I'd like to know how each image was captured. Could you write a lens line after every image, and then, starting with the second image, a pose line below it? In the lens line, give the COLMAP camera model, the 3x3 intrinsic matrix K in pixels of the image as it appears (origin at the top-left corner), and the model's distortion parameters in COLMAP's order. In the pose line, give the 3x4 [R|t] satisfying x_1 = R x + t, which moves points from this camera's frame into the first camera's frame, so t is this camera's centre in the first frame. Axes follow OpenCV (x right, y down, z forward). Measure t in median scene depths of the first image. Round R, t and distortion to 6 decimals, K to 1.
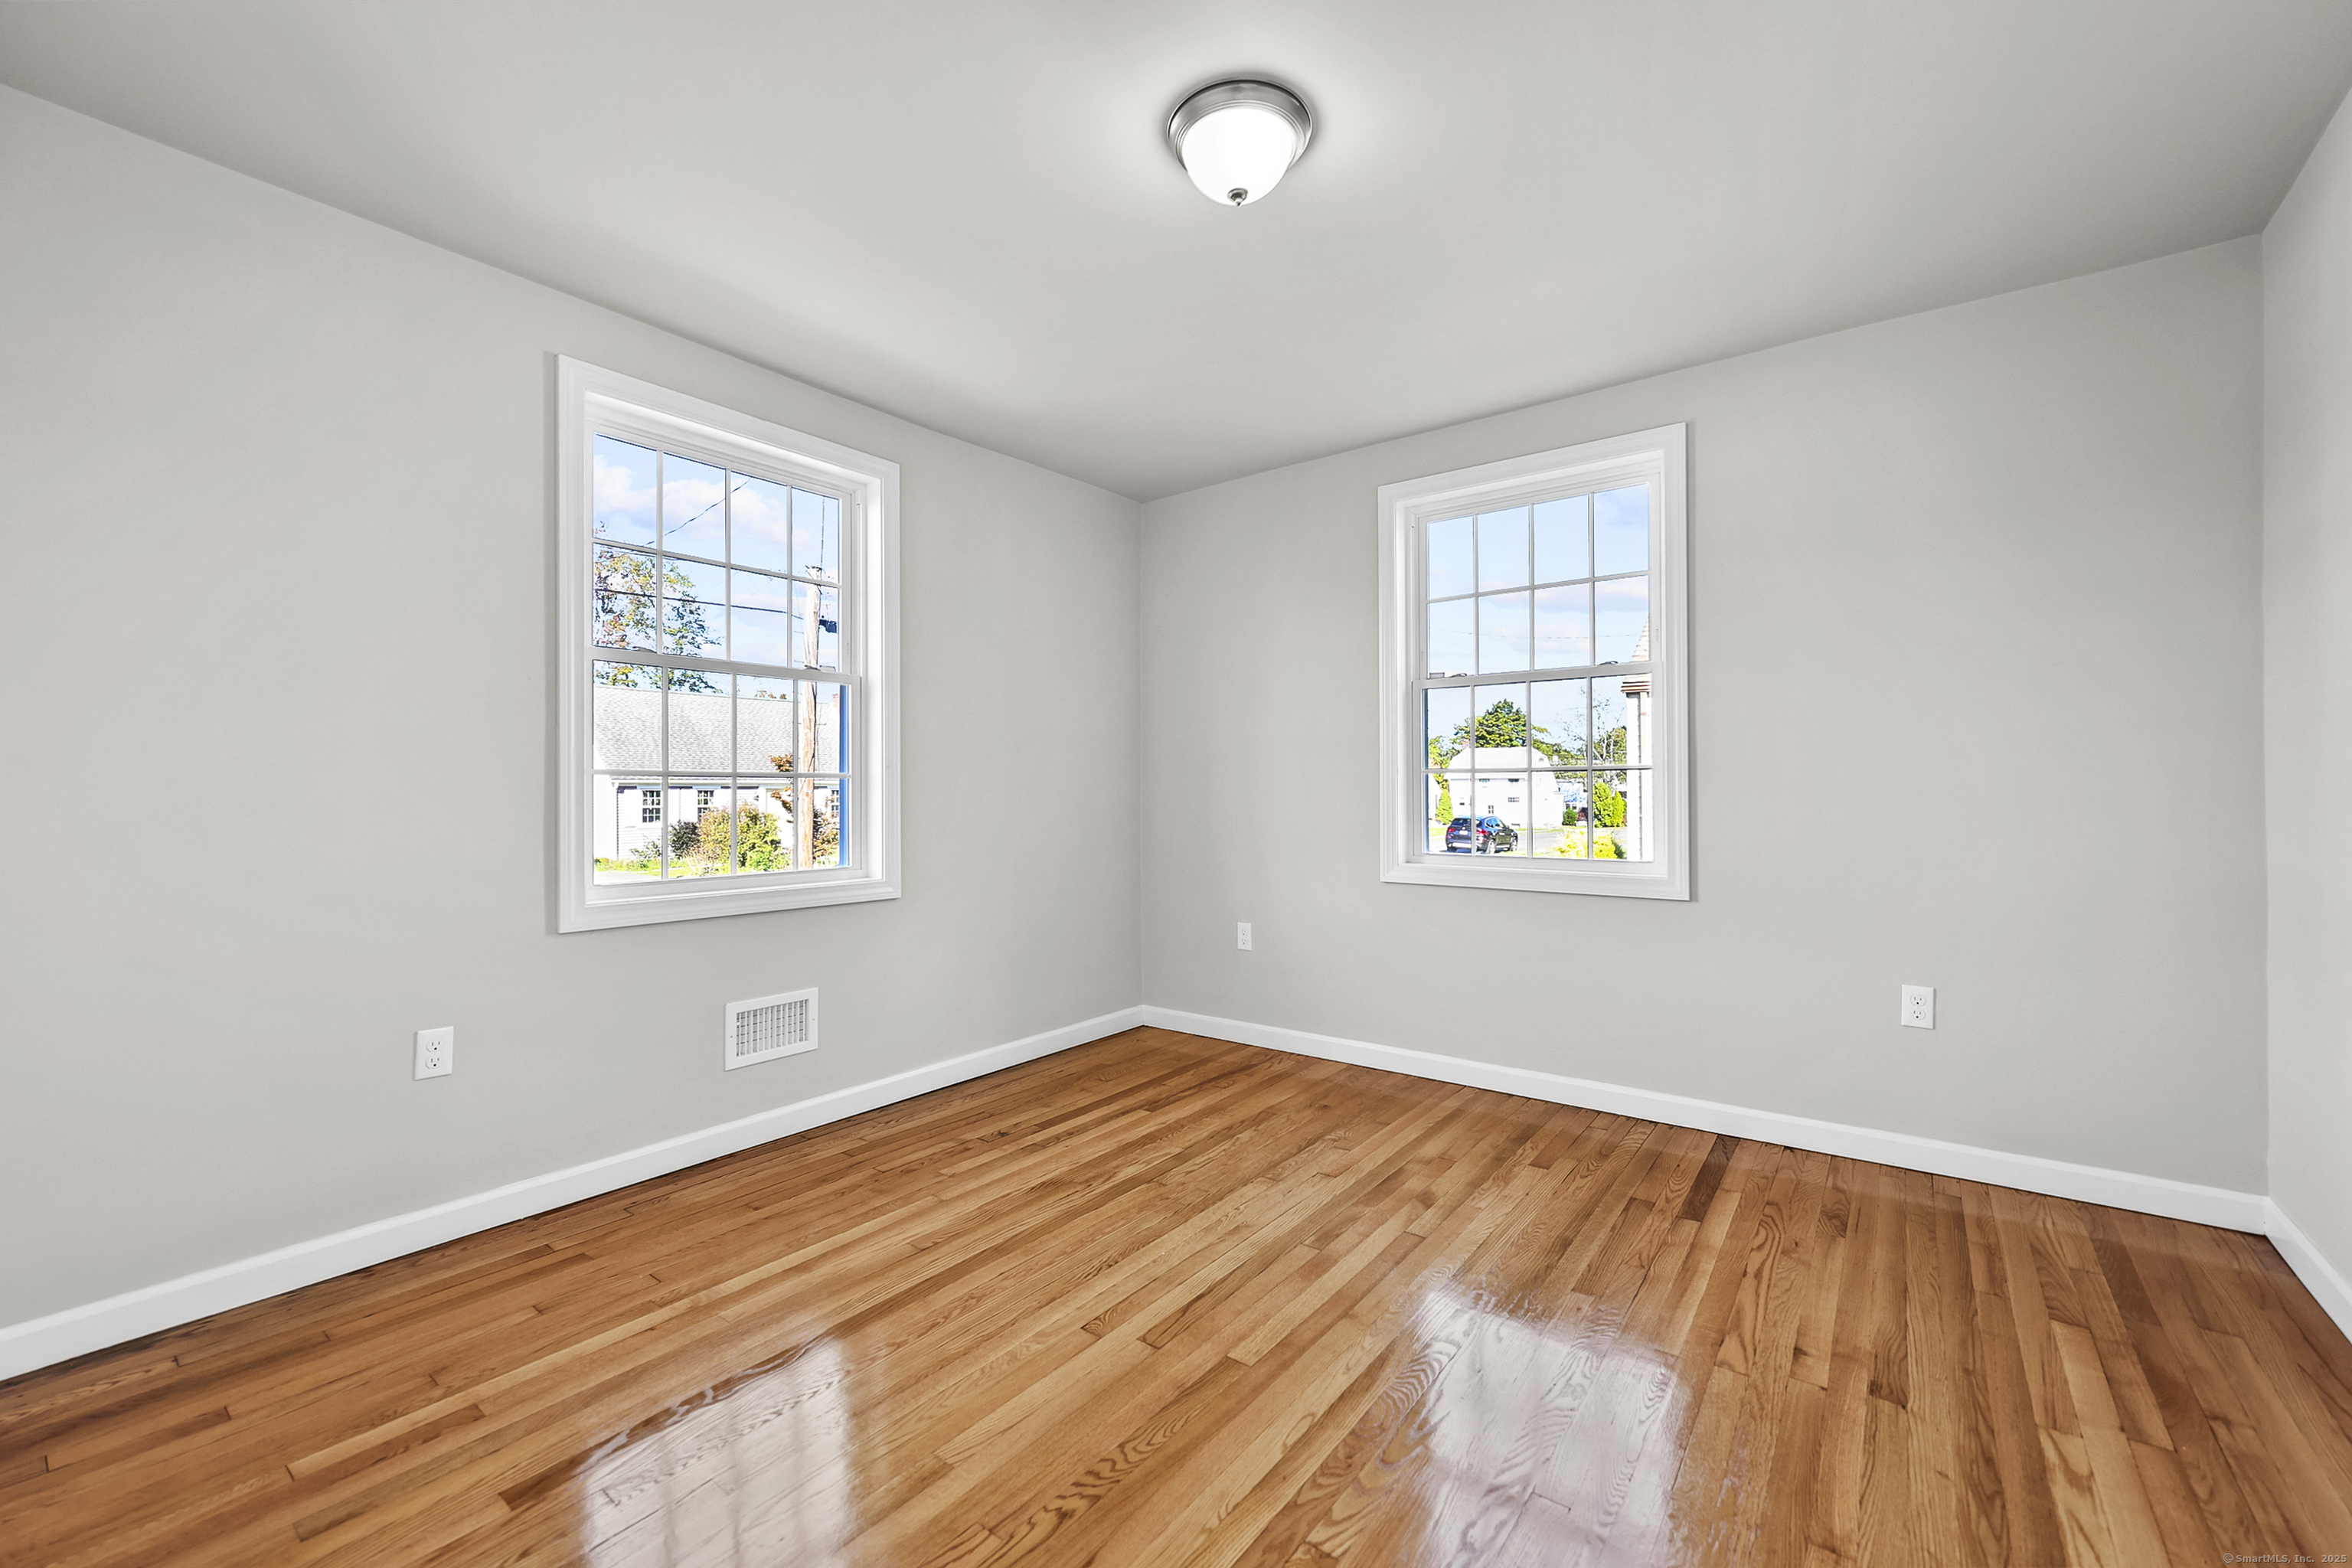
lens RADIAL K [[949.7, 0, 1178.9], [0, 949.7, 784.7], [0, 0, 1]] dist [0.000809, 0.000284]
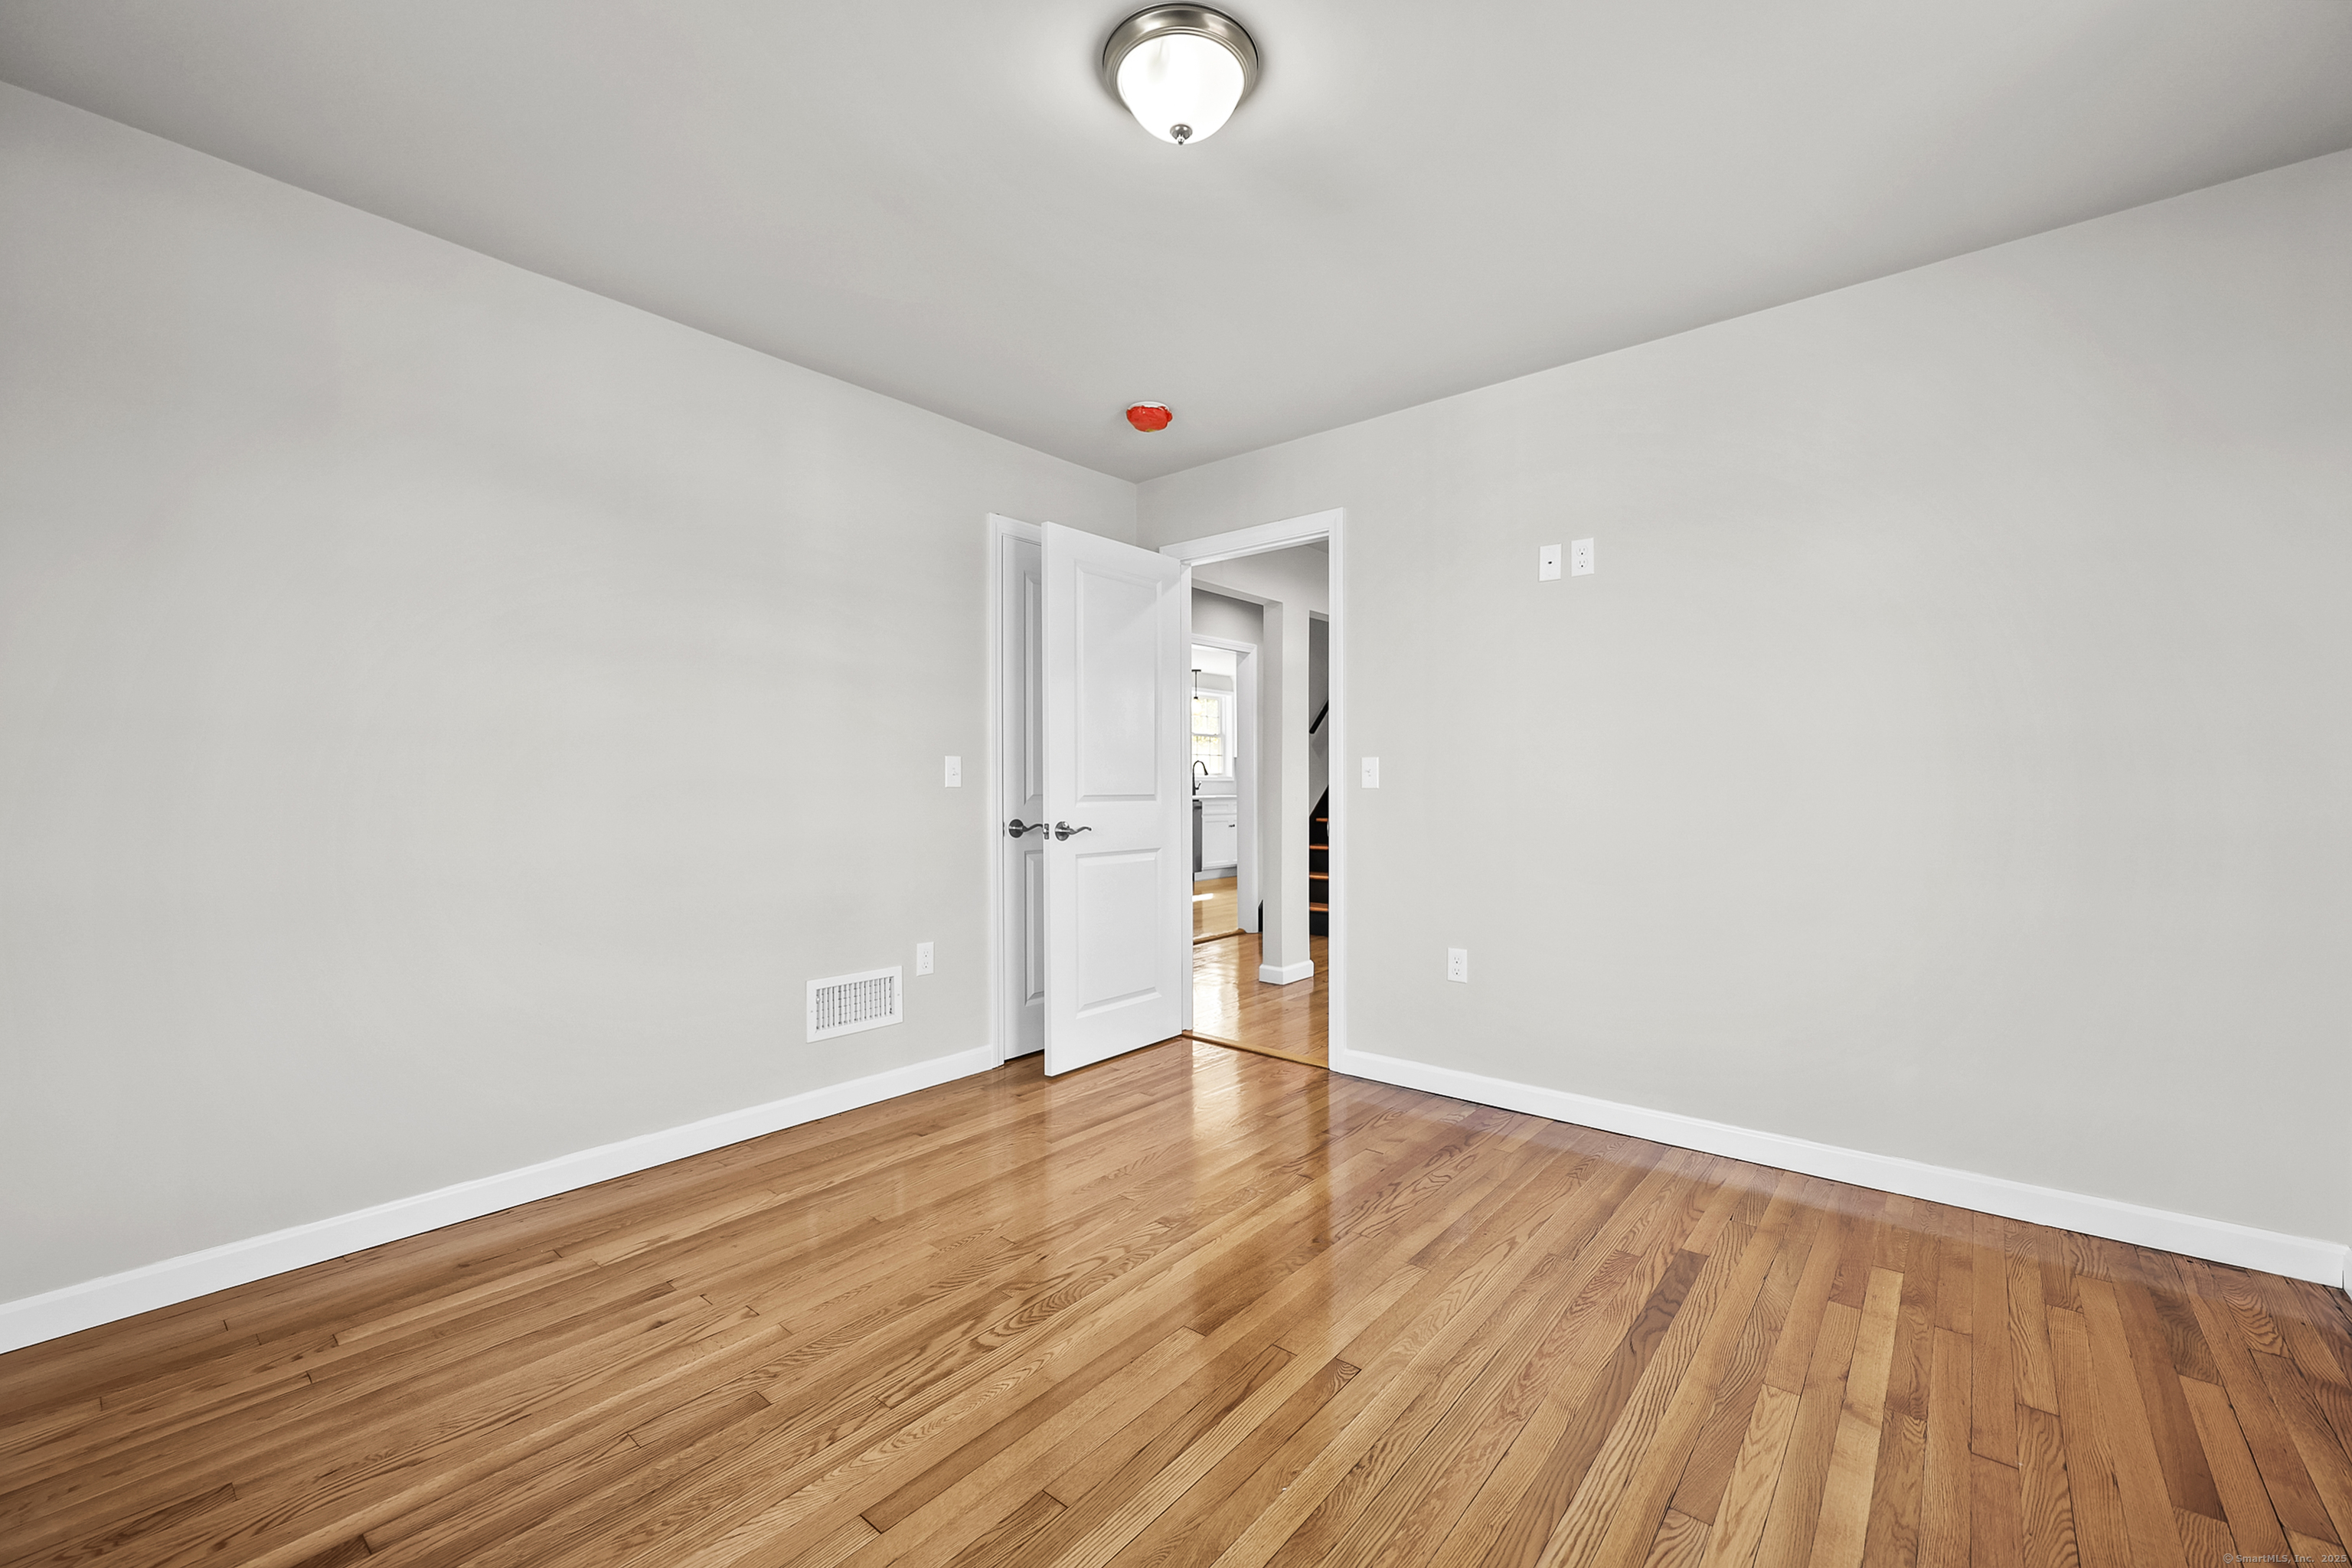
lens RADIAL K [[949.7, 0, 1176.0], [0, 949.7, 782.6], [0, 0, 1]] dist [0.000809, 0.000284]
pose [[-0.998709, 0.007706, 0.050209, 0.025579], [0.007743, 0.999970, 0.000546, 0.003589], [-0.050203, 0.000934, -0.998739, 1.970479]]
